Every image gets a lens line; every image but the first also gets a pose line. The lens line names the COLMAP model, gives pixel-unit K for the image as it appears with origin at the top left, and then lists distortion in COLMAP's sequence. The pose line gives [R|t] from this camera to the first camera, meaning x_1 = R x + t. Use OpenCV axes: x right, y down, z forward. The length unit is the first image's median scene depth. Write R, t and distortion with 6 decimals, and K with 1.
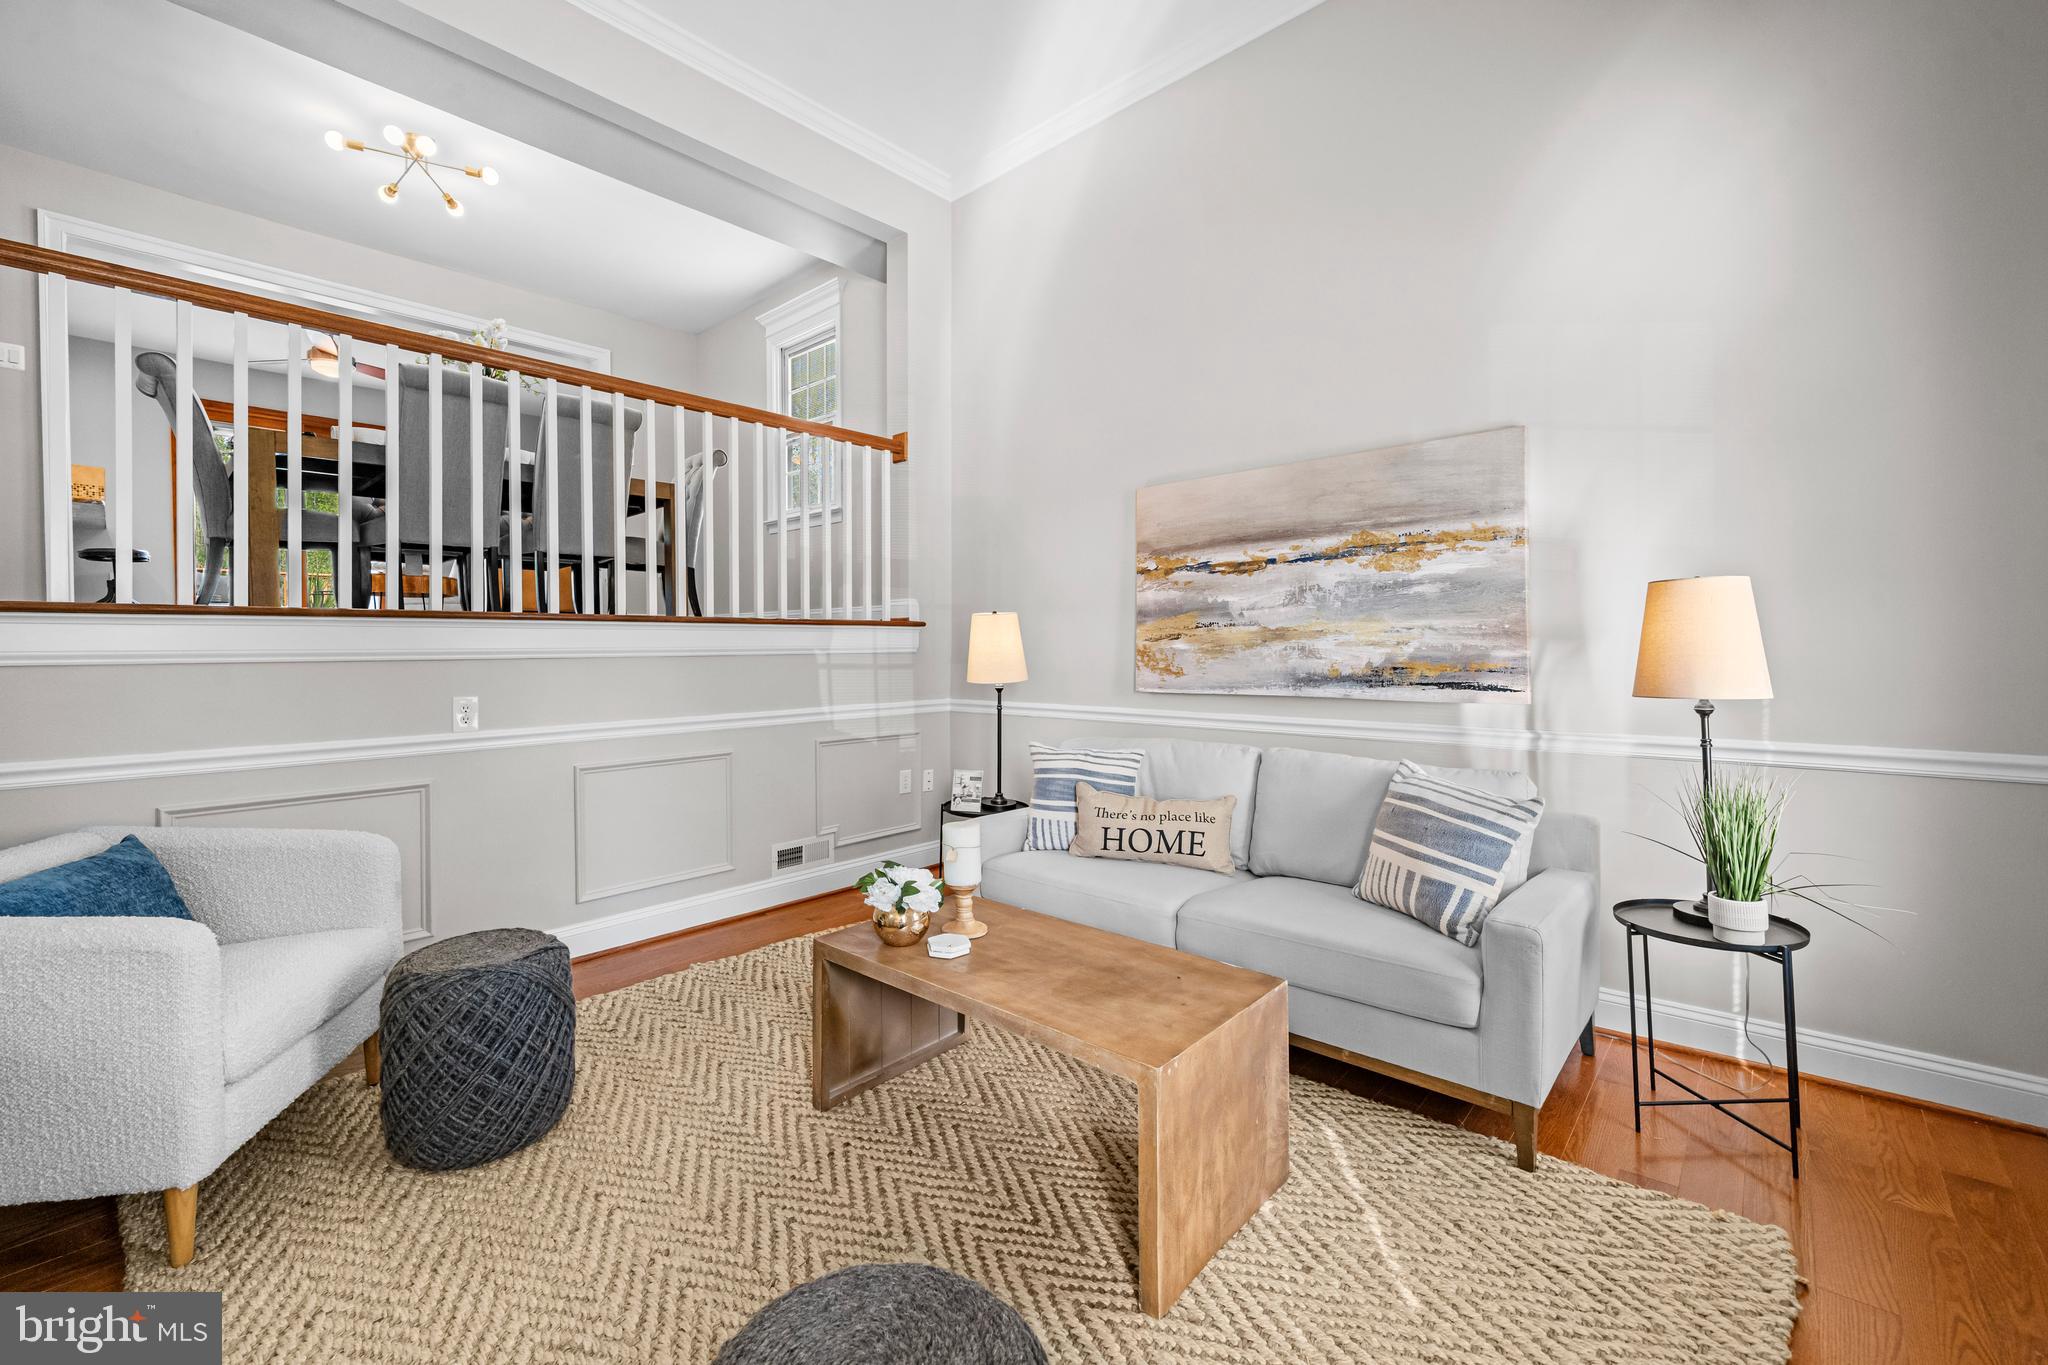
lens RADIAL K [[814.2, 0, 1017.3], [0, 814.2, 640.2], [0, 0, 1]] dist [-0.000071, -0.000046]
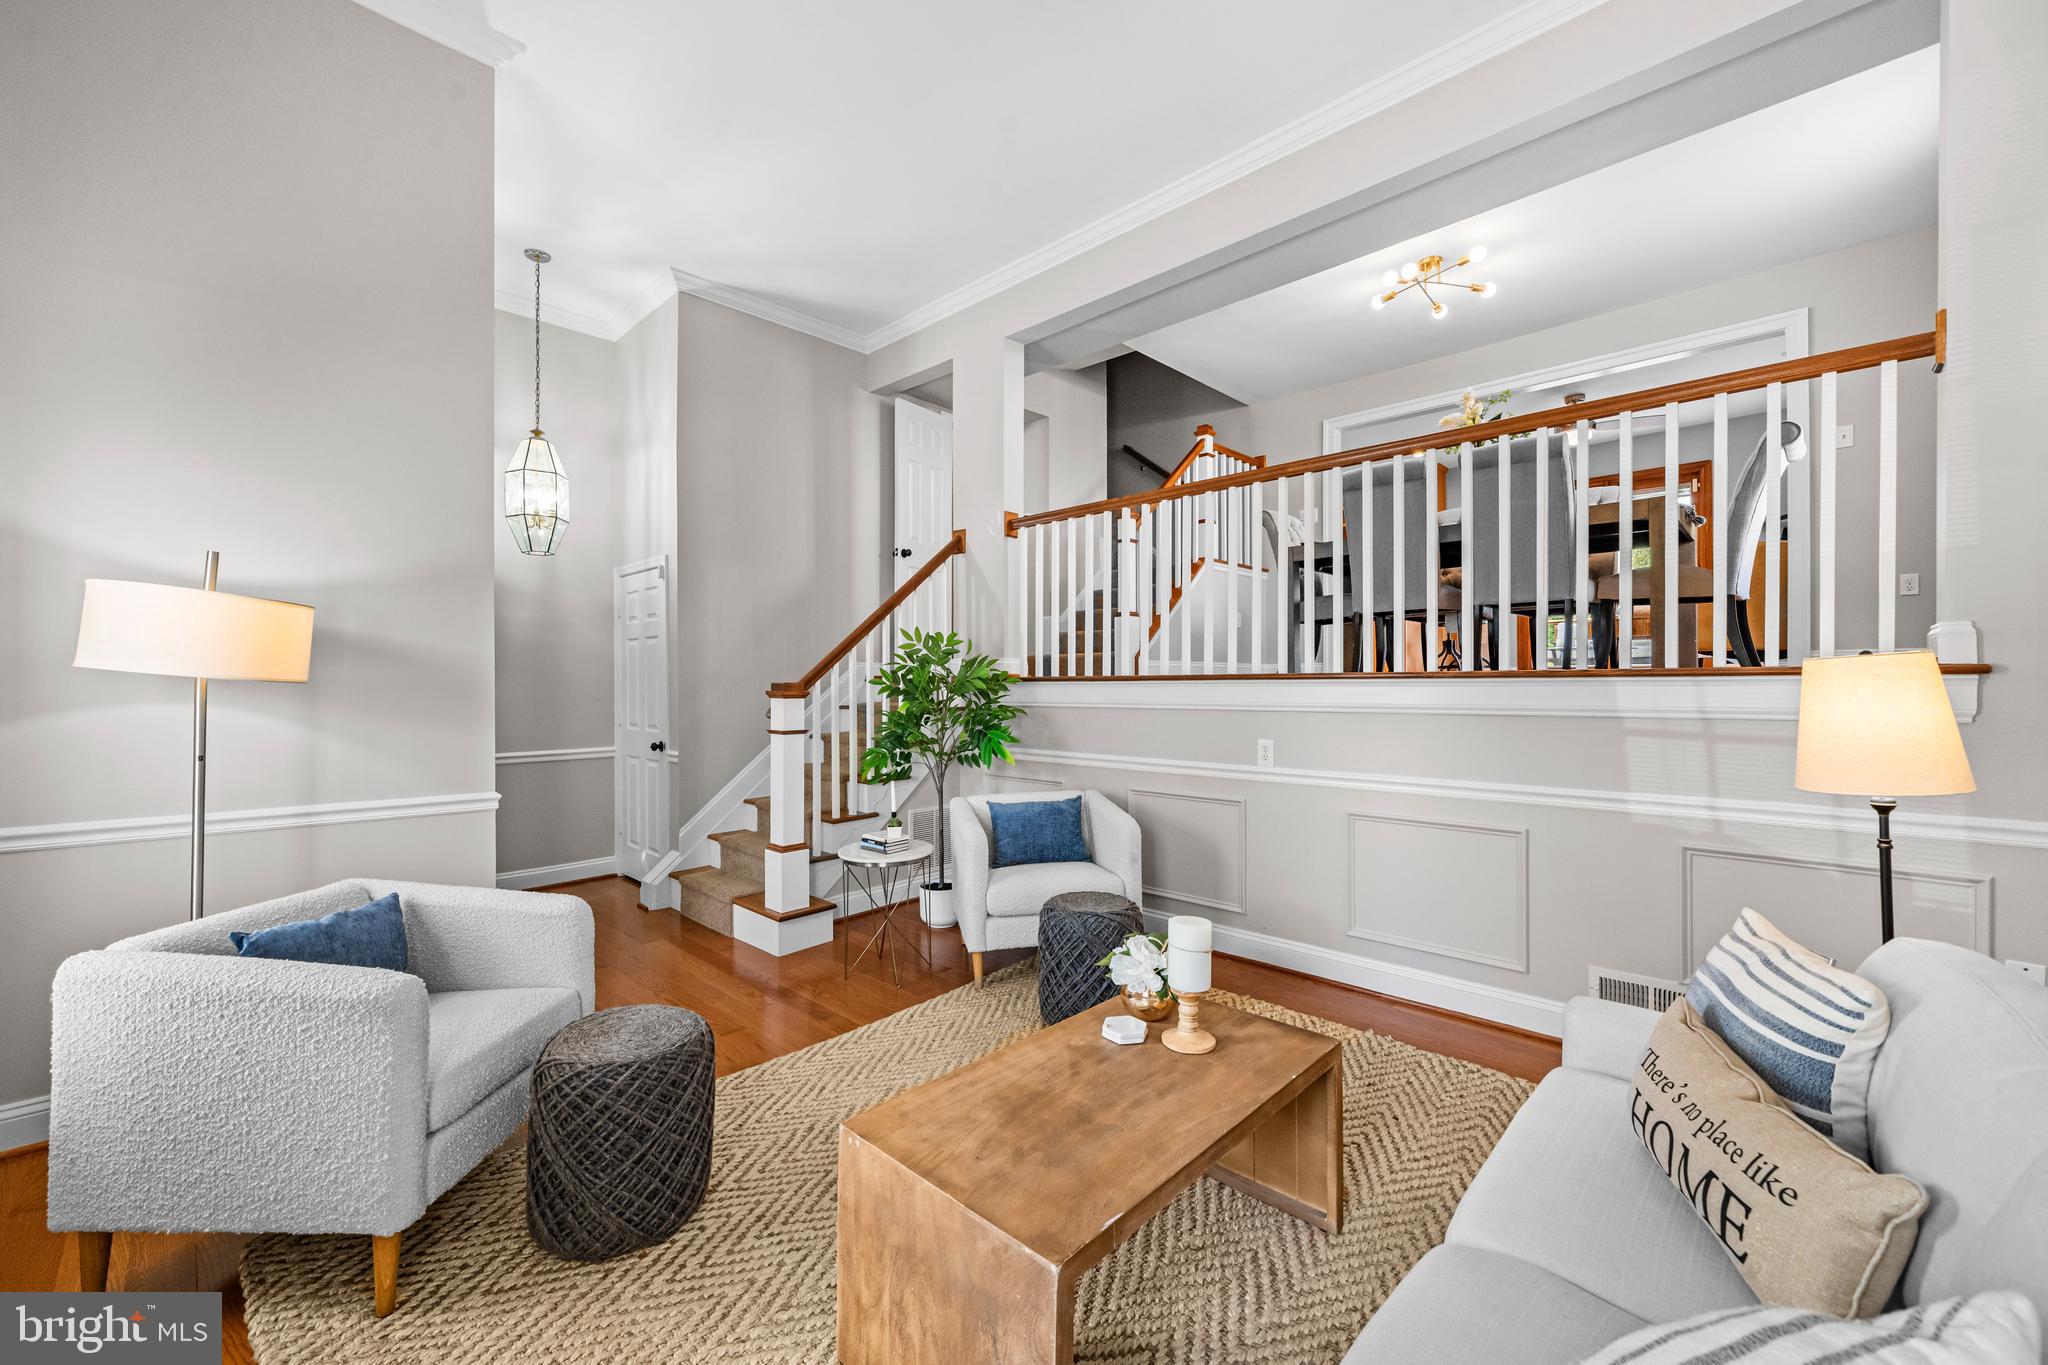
lens RADIAL K [[832.2, 0, 1024.0], [0, 832.2, 682.5], [0, 0, 1]] dist [-0.058920, 0.000056]
pose [[-0.028686, -0.005363, -0.999574, 0.505907], [-0.000205, 0.999986, -0.005360, -0.009093], [0.999588, 0.000051, -0.028687, 0.535772]]
